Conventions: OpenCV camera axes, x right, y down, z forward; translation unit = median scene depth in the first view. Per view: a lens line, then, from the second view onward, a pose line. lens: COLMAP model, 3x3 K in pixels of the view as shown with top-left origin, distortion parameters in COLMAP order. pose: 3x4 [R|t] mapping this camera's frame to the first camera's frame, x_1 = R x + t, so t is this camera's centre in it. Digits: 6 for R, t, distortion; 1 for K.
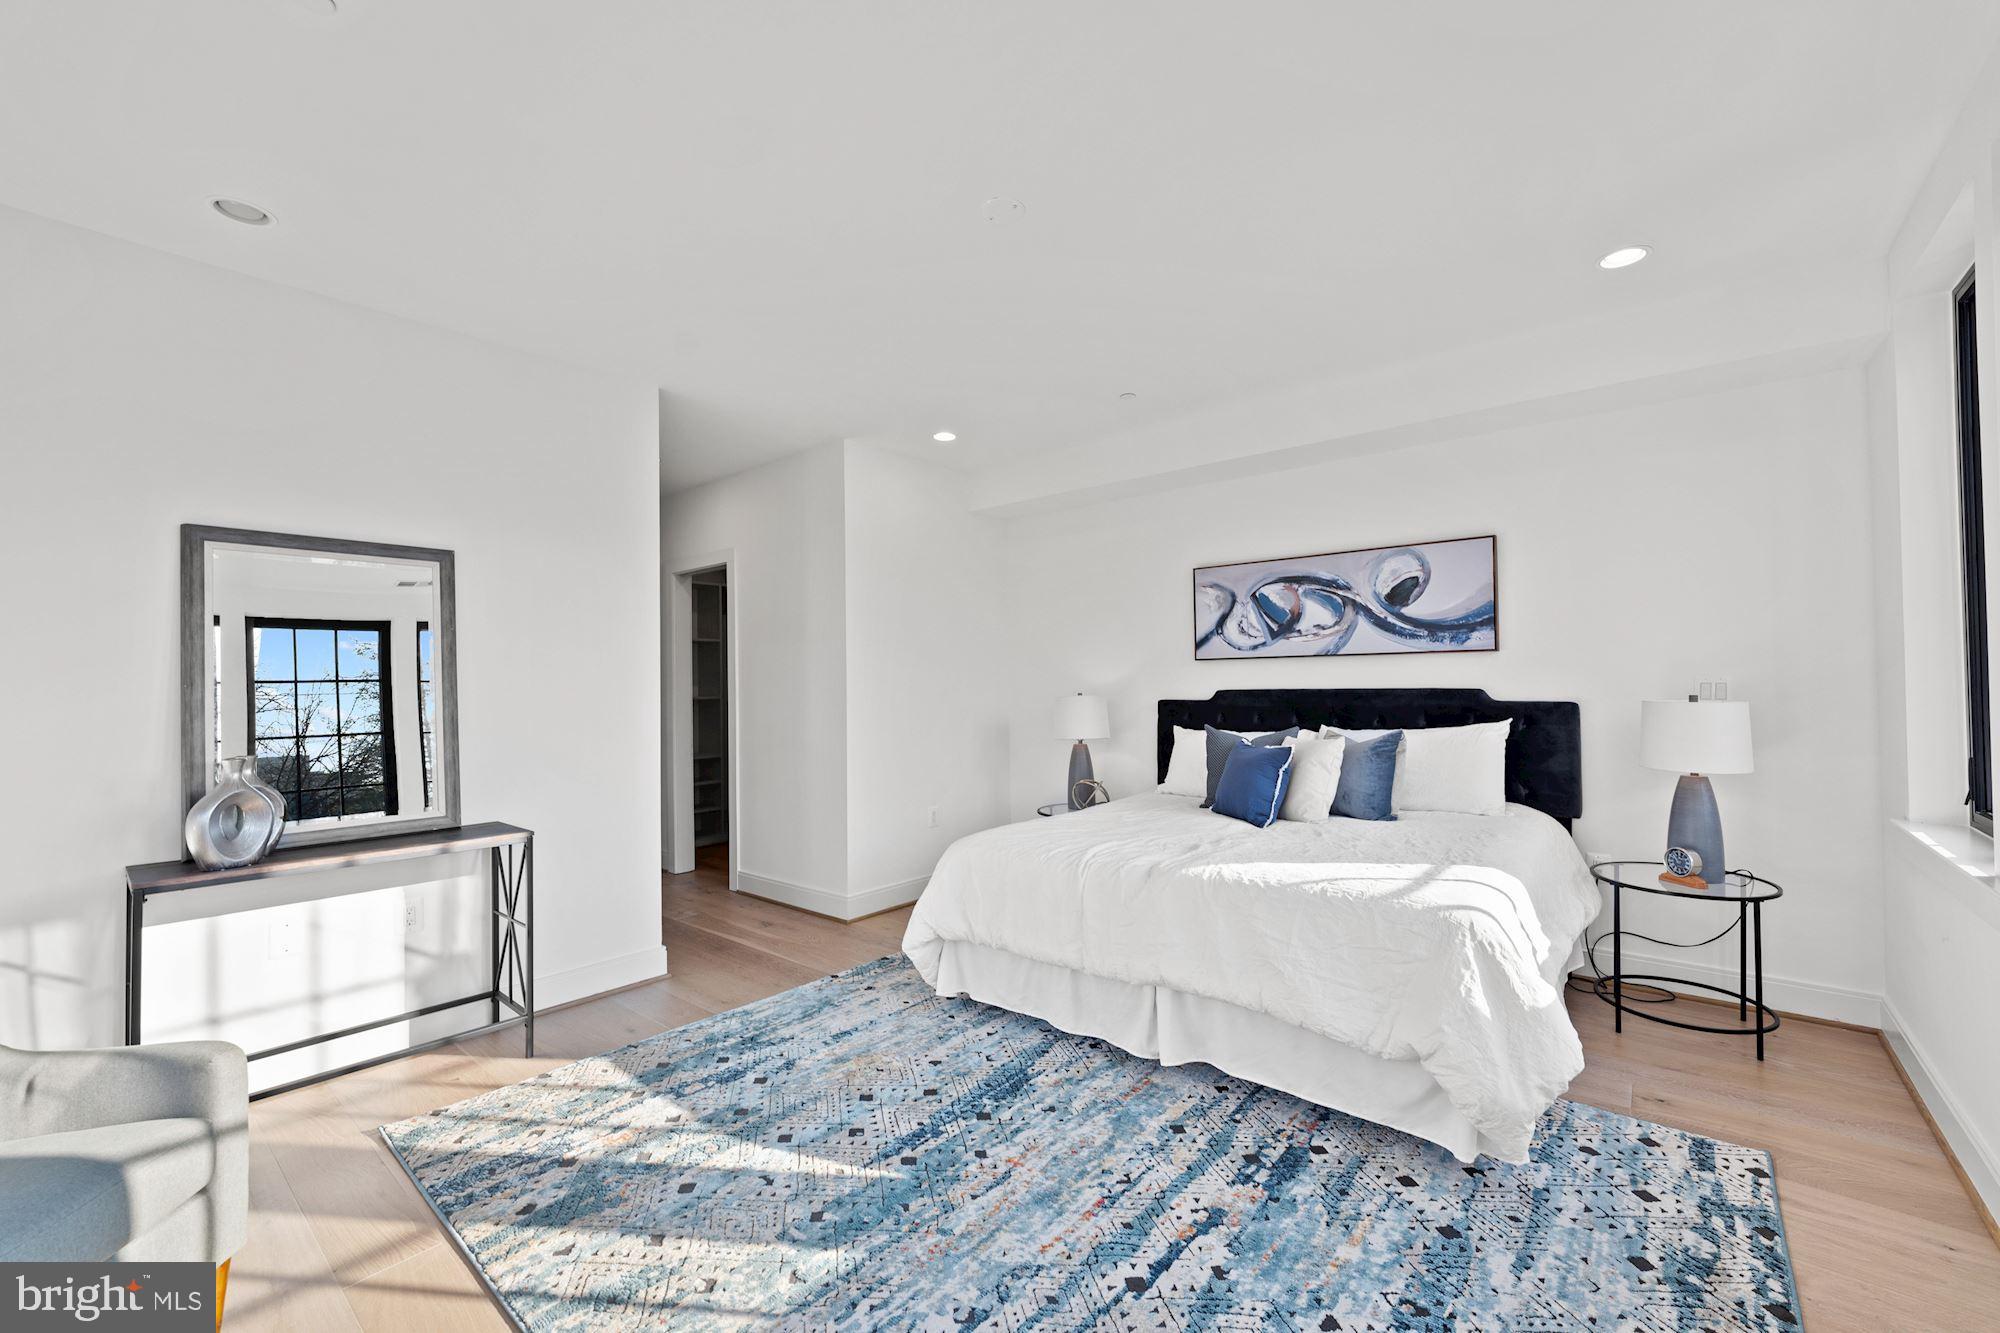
lens RADIAL K [[809.4, 0, 1000.0], [0, 809.4, 666.5], [0, 0, 1]] dist [0.000958, 0.001051]
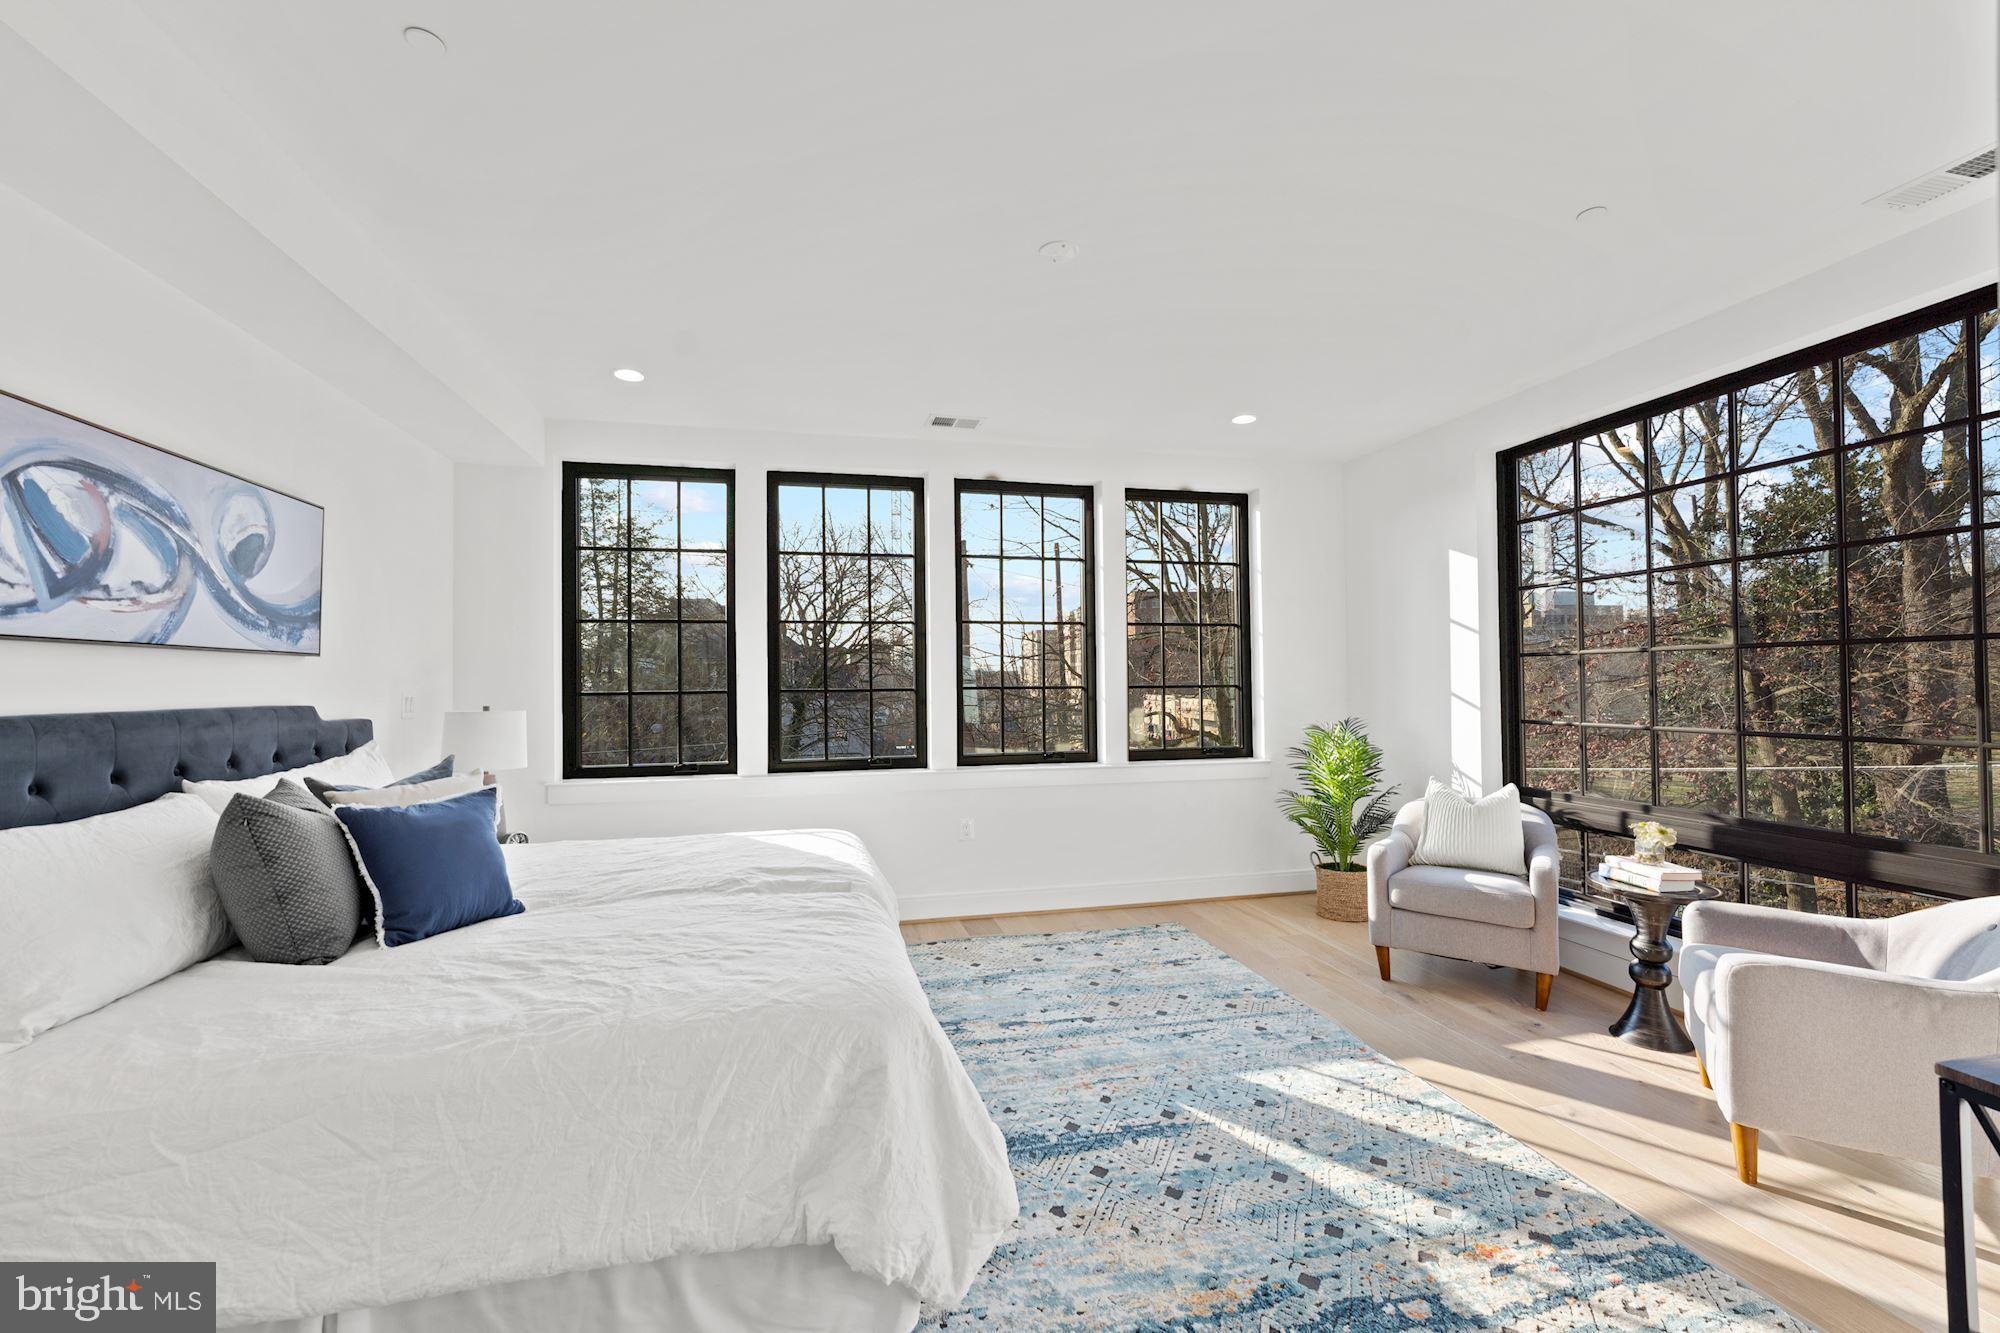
lens RADIAL K [[809.4, 0, 1000.0], [0, 809.4, 666.5], [0, 0, 1]] dist [0.000958, 0.001051]
pose [[-0.799772, 0.033395, 0.599374, -0.345170], [0.008419, 0.998977, -0.044424, 0.028380], [-0.600244, -0.030483, -0.799235, 1.152897]]
